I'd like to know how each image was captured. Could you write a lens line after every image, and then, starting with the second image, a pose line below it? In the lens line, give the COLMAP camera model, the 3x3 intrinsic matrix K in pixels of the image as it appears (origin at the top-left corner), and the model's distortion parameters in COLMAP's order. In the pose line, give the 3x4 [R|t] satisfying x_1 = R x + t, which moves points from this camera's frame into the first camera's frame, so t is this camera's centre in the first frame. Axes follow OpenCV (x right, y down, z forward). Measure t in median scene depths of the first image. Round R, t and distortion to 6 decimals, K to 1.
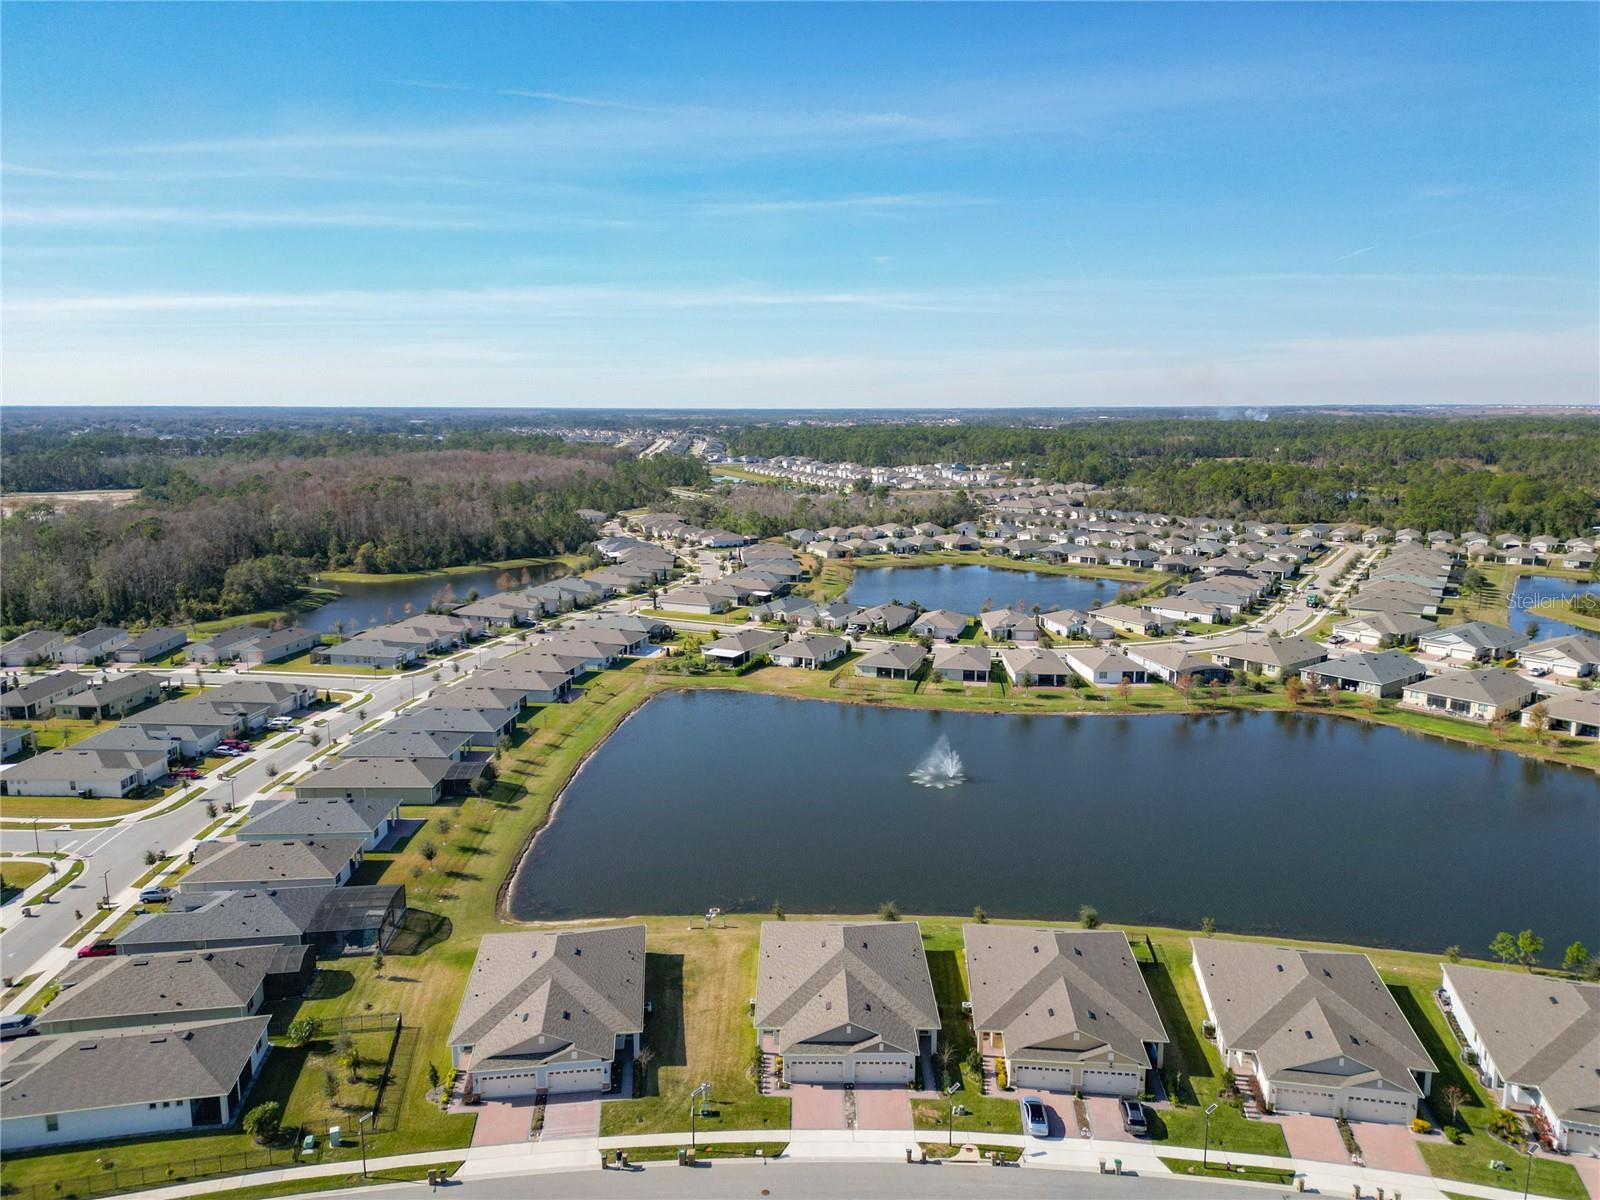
lens RADIAL K [[1123.2, 0, 803.4], [0, 1123.2, 599.7], [0, 0, 1]] dist [0.113659, -0.166973]
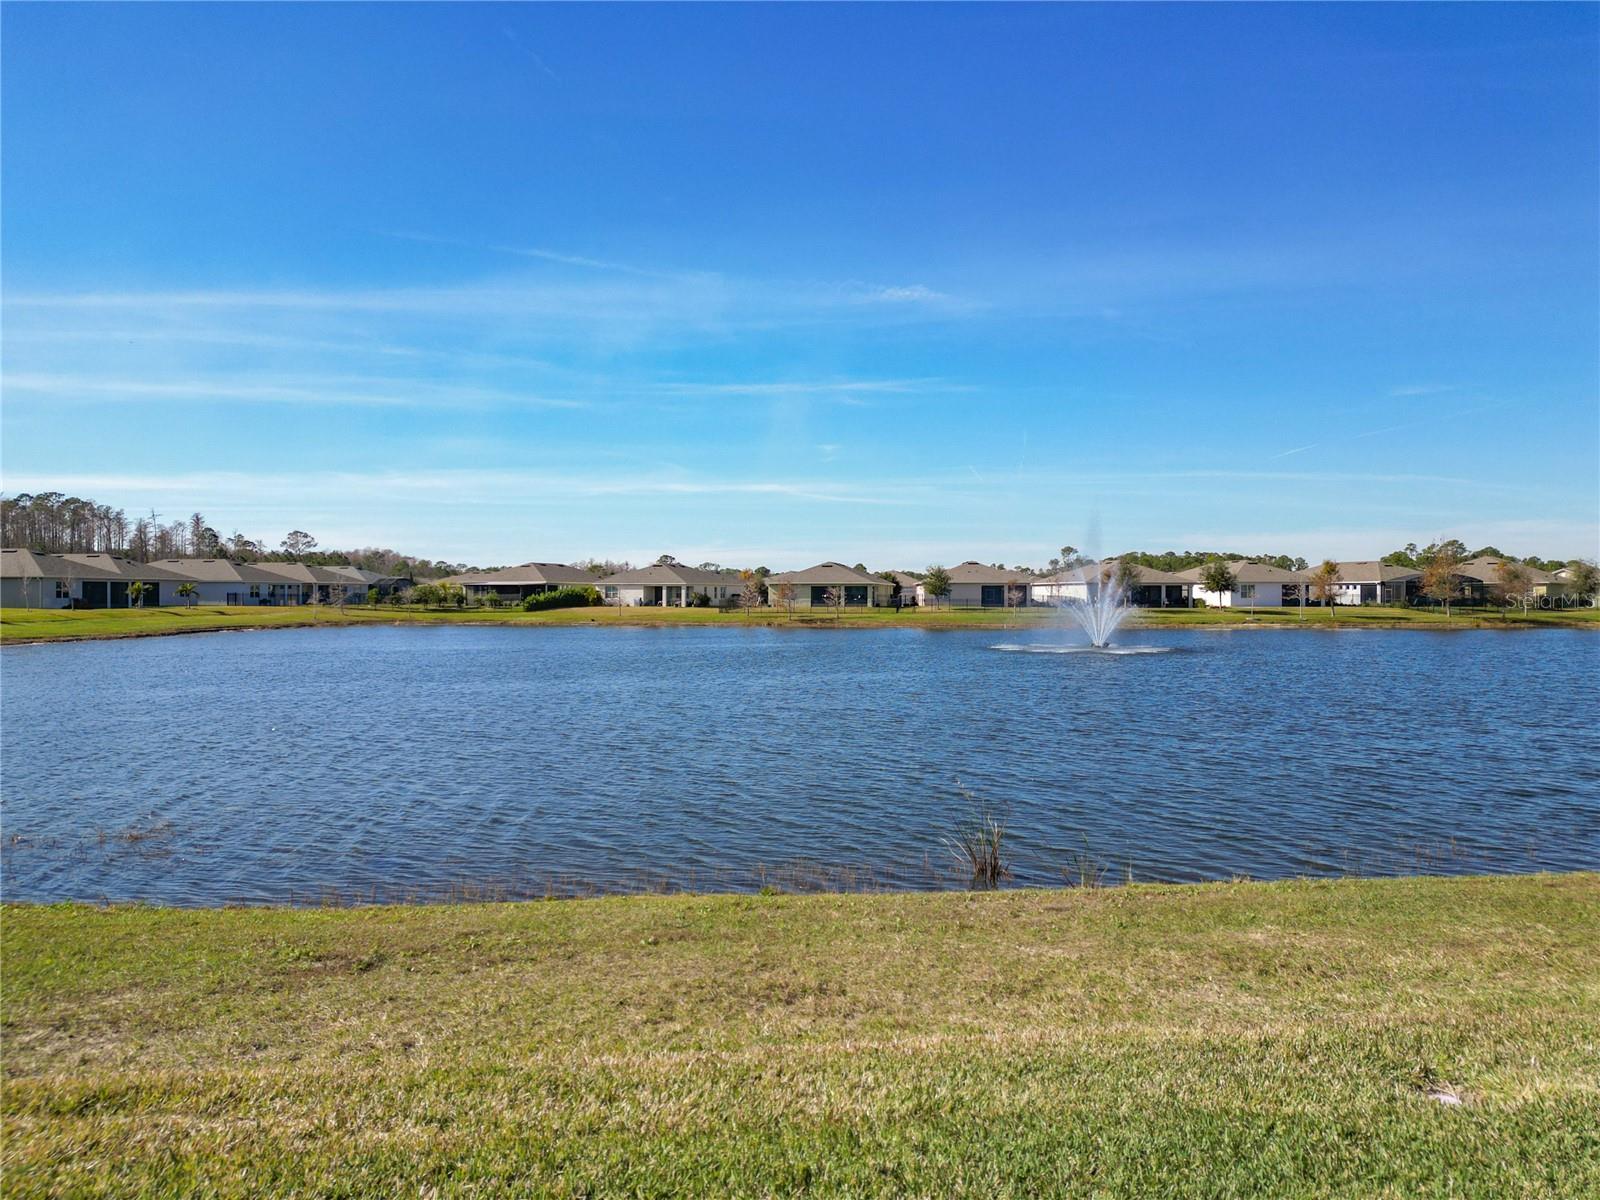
lens RADIAL K [[1119.3, 0, 798.4], [0, 1119.3, 607.1], [0, 0, 1]] dist [0.090927, -0.071409]
pose [[0.992895, -0.003886, 0.118934, 0.000080], [0.023435, 0.986279, -0.163416, 0.183197], [-0.116667, 0.165042, 0.979362, 0.619518]]
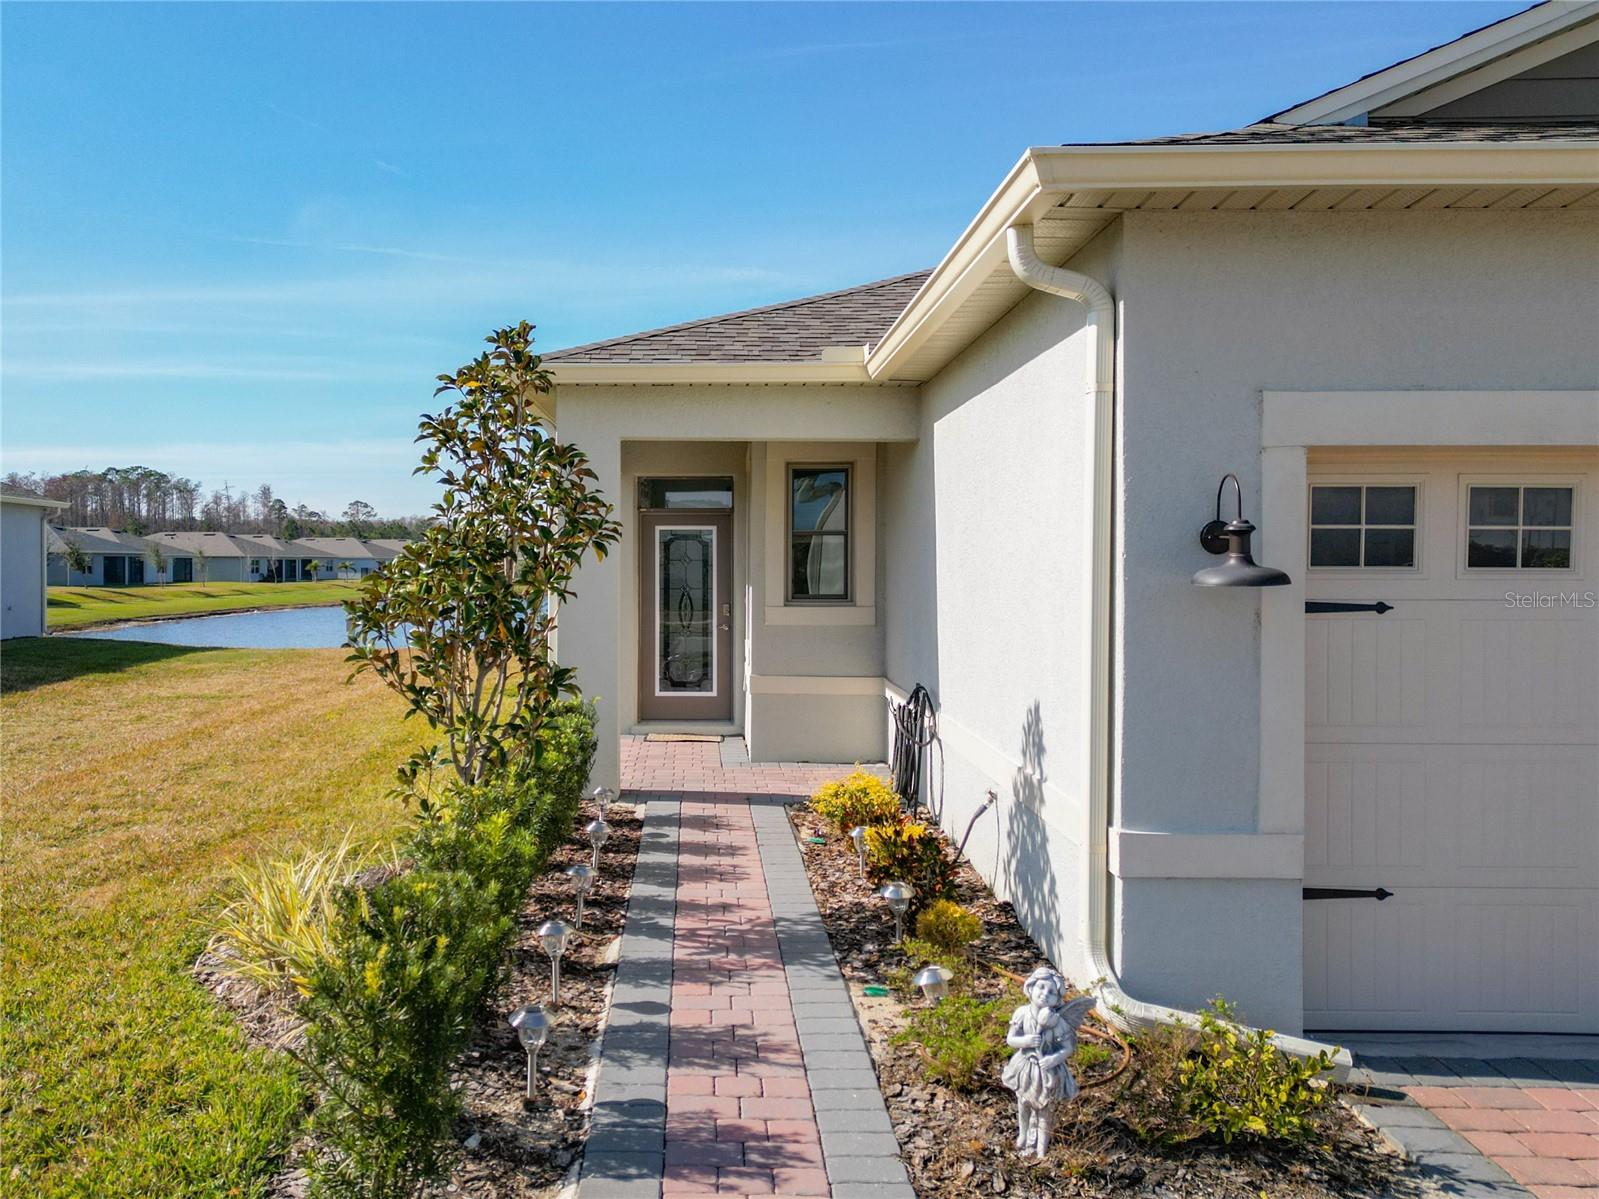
lens RADIAL K [[1309.9, 0, 674.7], [0, 1309.9, 574.8], [0, 0, 1]] dist [0.089059, -0.120286]
pose [[0.999521, -0.001297, -0.030918, -0.015066], [-0.003894, 0.985912, -0.167217, 0.205625], [0.030699, 0.167257, 0.985435, 0.471656]]
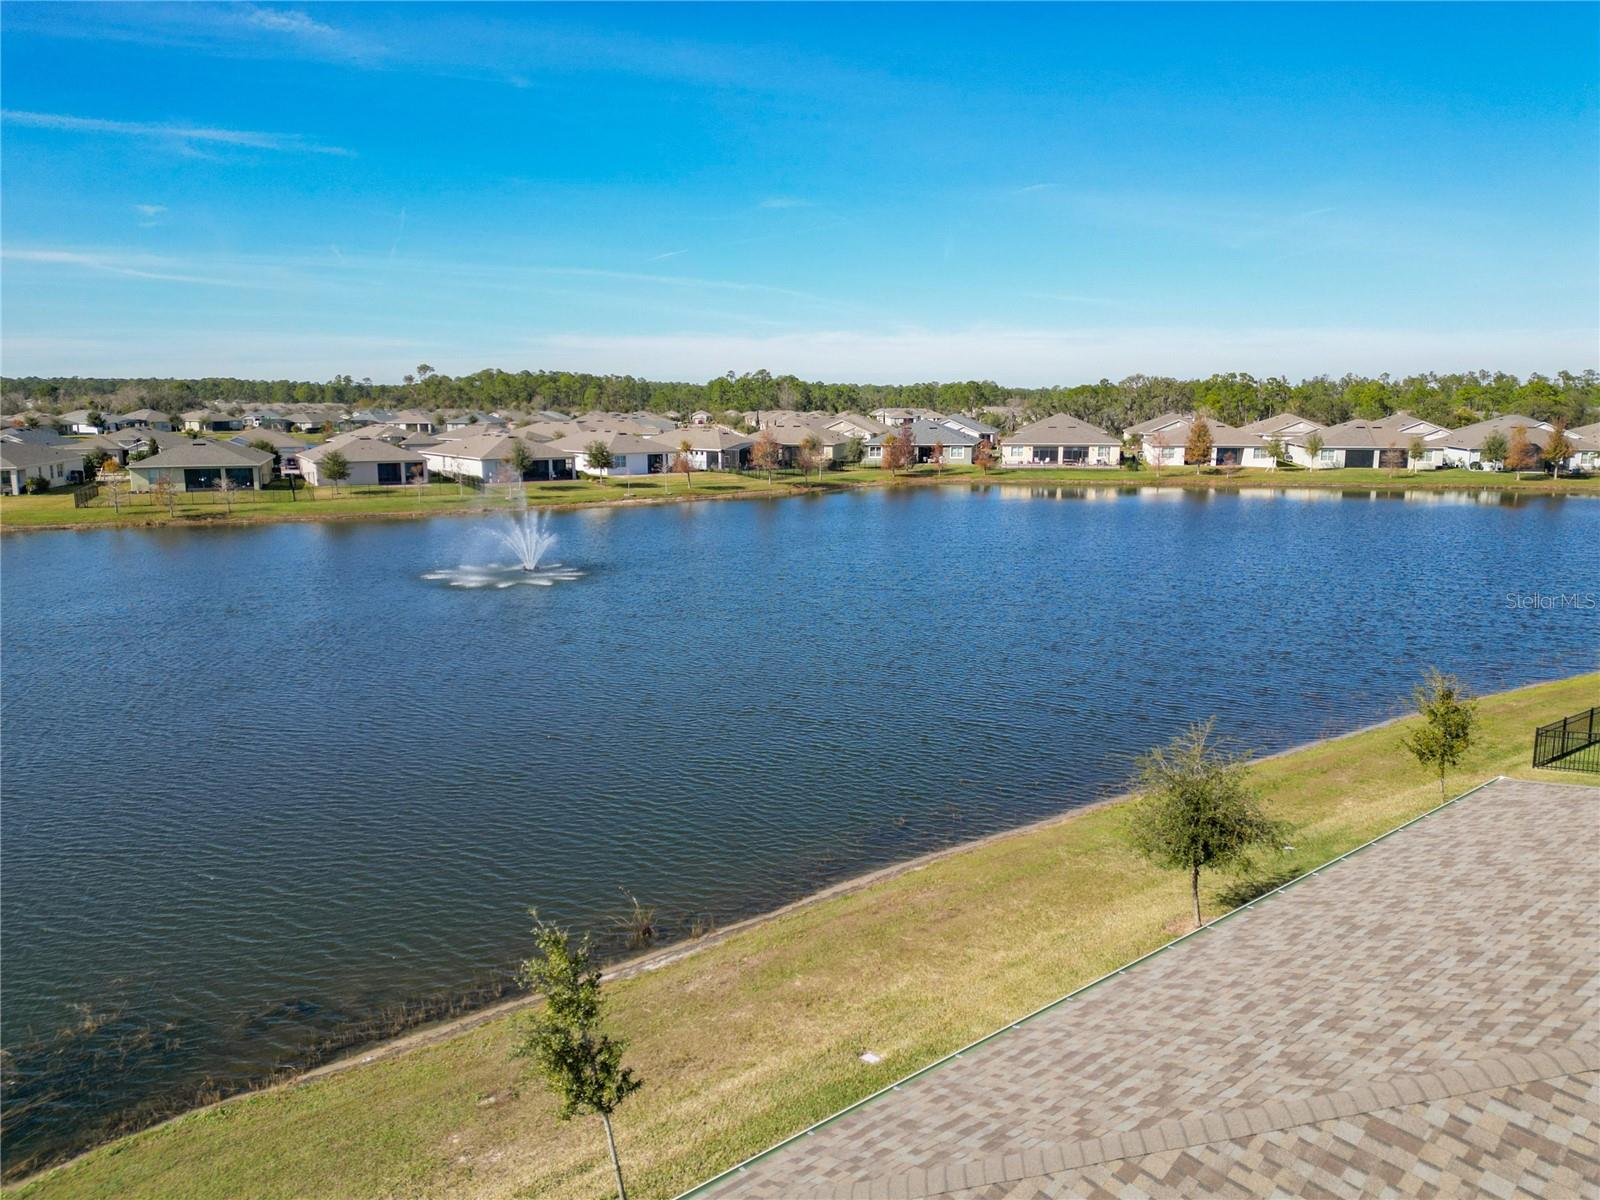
lens RADIAL K [[1142.2, 0, 802.6], [0, 1142.2, 599.4], [0, 0, 1]] dist [0.032163, -0.043250]
pose [[0.779668, -0.110788, 0.616315, -0.041251], [0.110810, 0.993102, 0.038339, 0.149819], [-0.616311, 0.038402, 0.786566, 0.571240]]
